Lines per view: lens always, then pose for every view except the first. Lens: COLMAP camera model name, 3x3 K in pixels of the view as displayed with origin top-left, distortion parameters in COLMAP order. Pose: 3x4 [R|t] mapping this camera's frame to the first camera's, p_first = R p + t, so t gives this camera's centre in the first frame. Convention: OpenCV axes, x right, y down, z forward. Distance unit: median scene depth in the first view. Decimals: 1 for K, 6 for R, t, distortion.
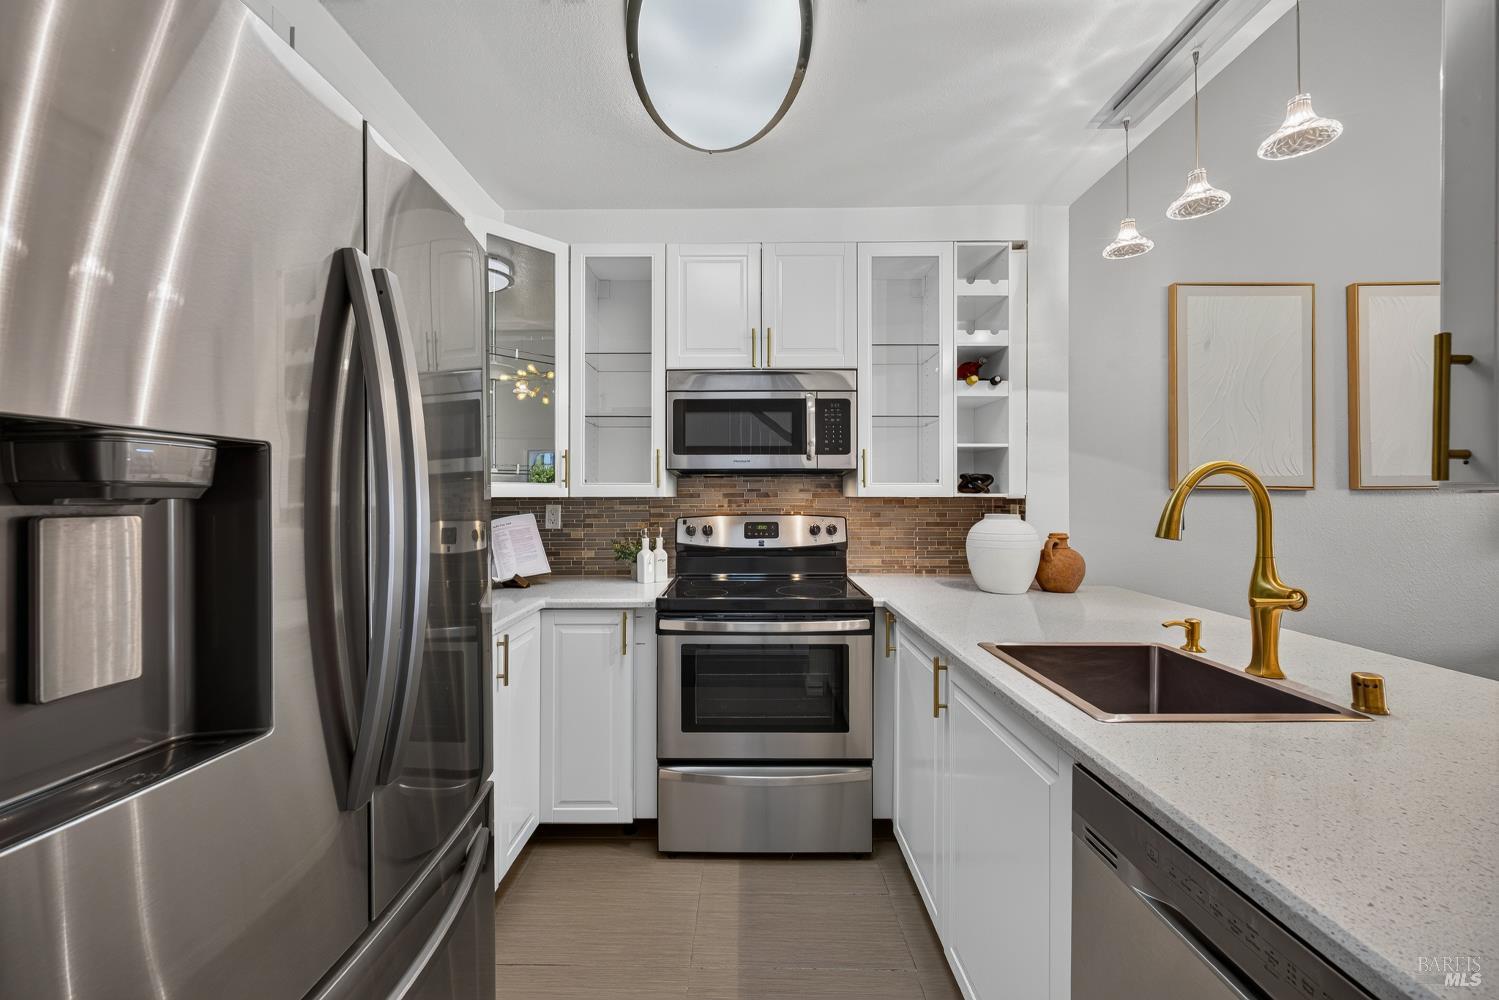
lens RADIAL K [[597.8, 0, 750.8], [0, 597.8, 490.3], [0, 0, 1]] dist [-0.000654, -0.000015]
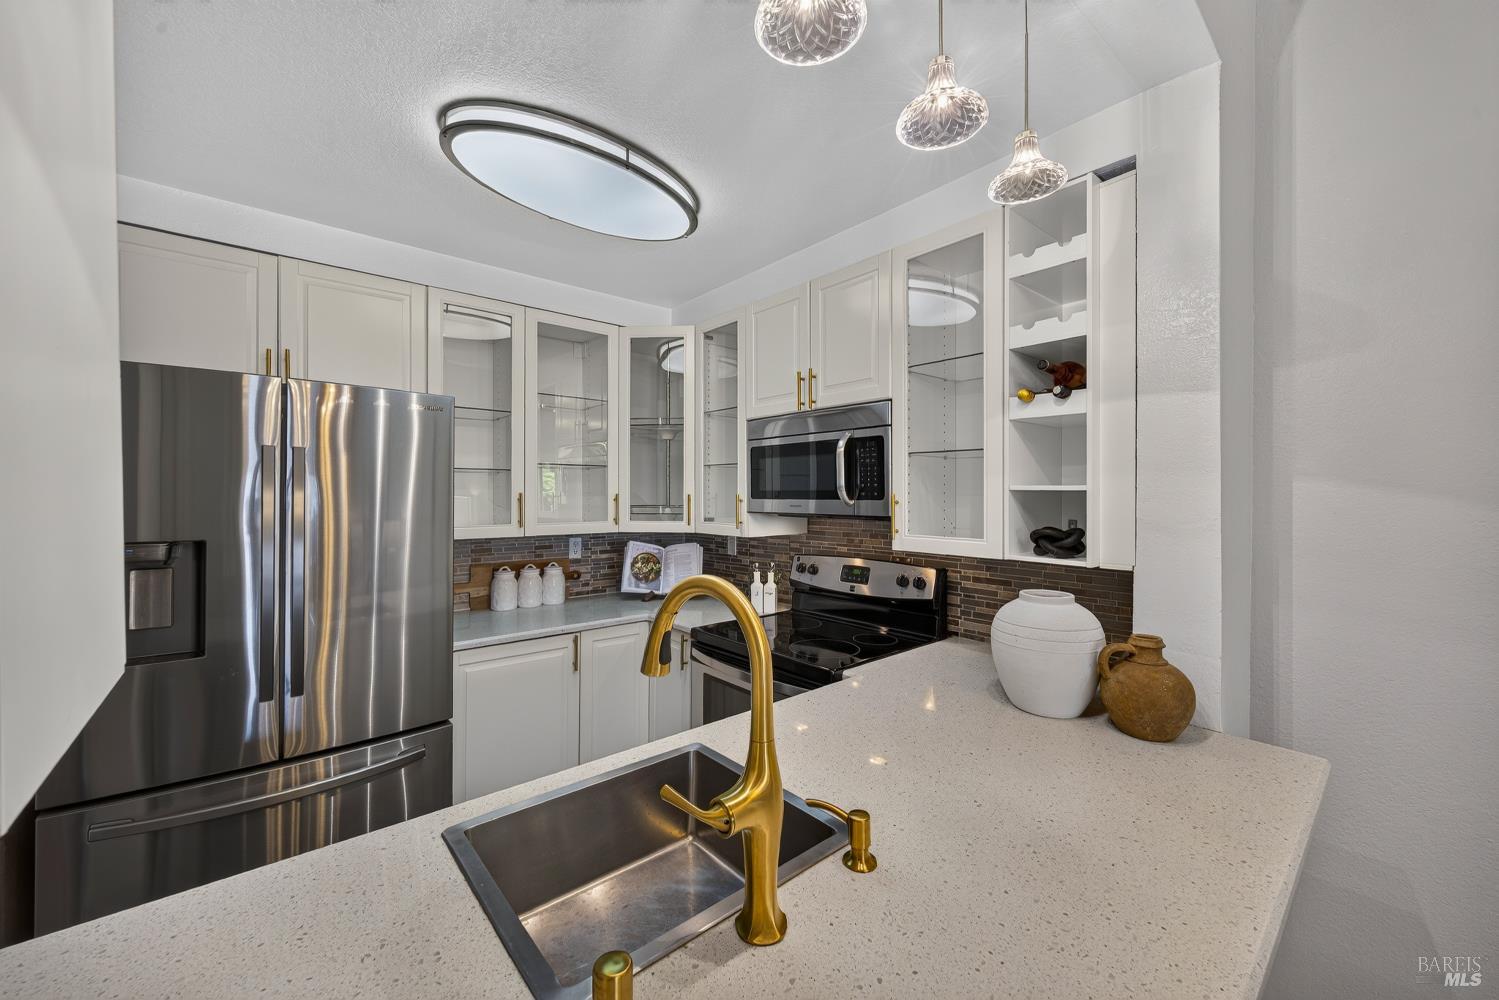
lens RADIAL K [[583.6, 0, 752.5], [0, 583.6, 491.5], [0, 0, 1]] dist [0.000057, 0.000509]
pose [[0.656246, -0.002543, -0.754542, 0.673030], [0.006464, 0.999977, 0.002252, -0.074846], [0.754519, -0.006355, 0.656247, 0.308164]]
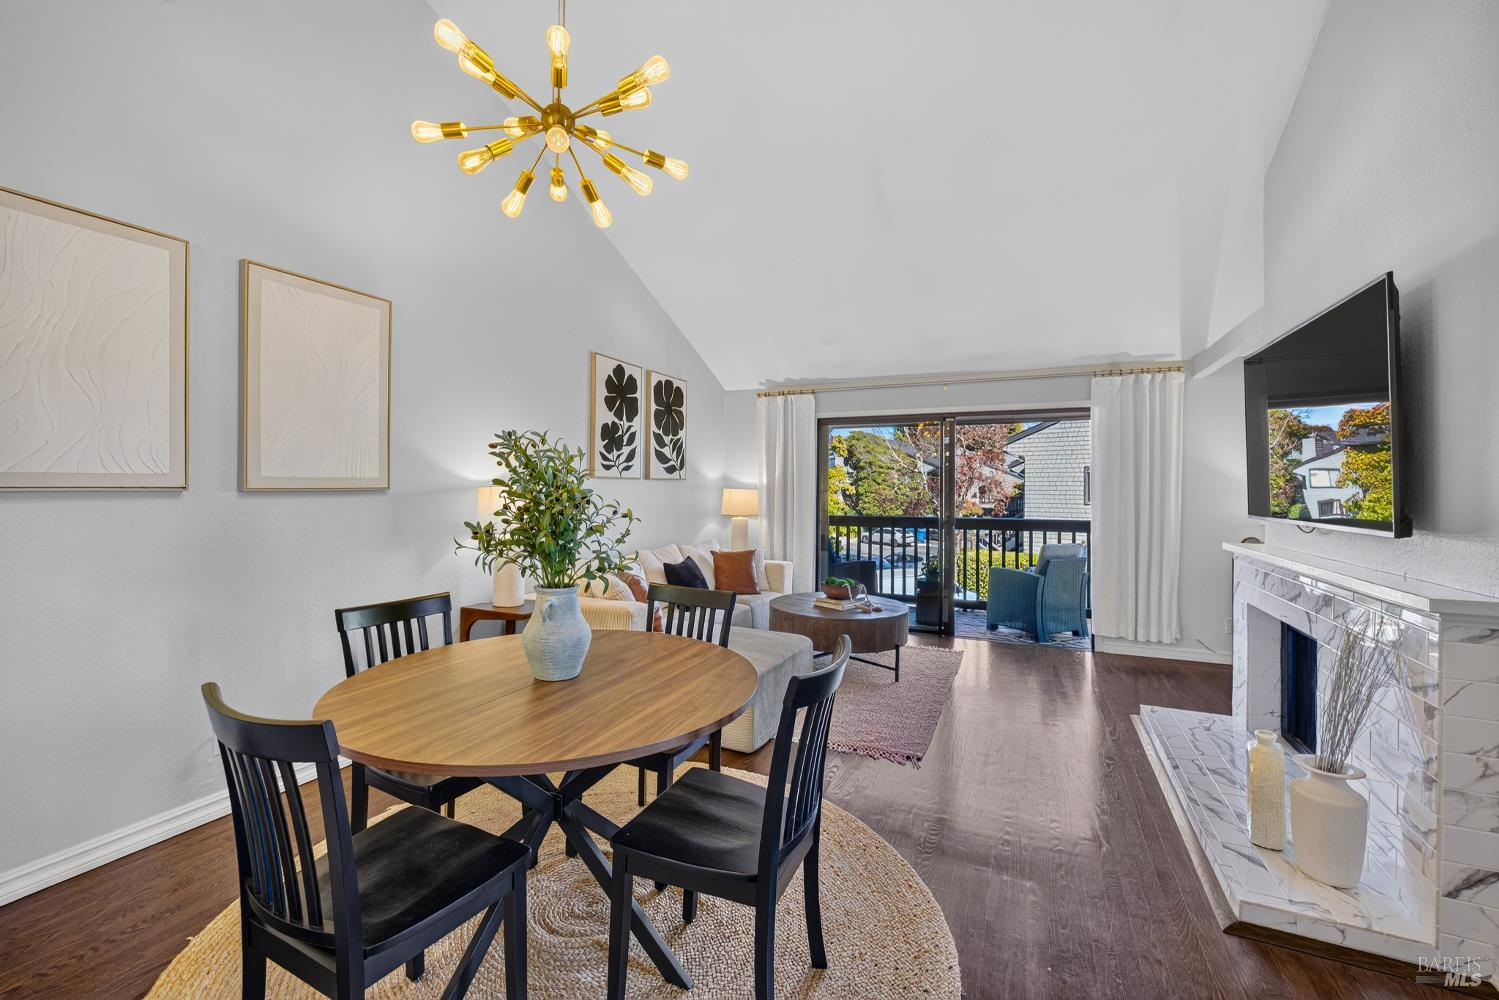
lens RADIAL K [[620.3, 0, 739.7], [0, 620.3, 486.5], [0, 0, 1]] dist [-0.004852, -0.001293]
pose [[0.414525, 0.006238, 0.910017, 0.554874], [-0.014136, 0.999900, -0.000416, -0.020694], [-0.909928, -0.012691, 0.414571, -0.060539]]
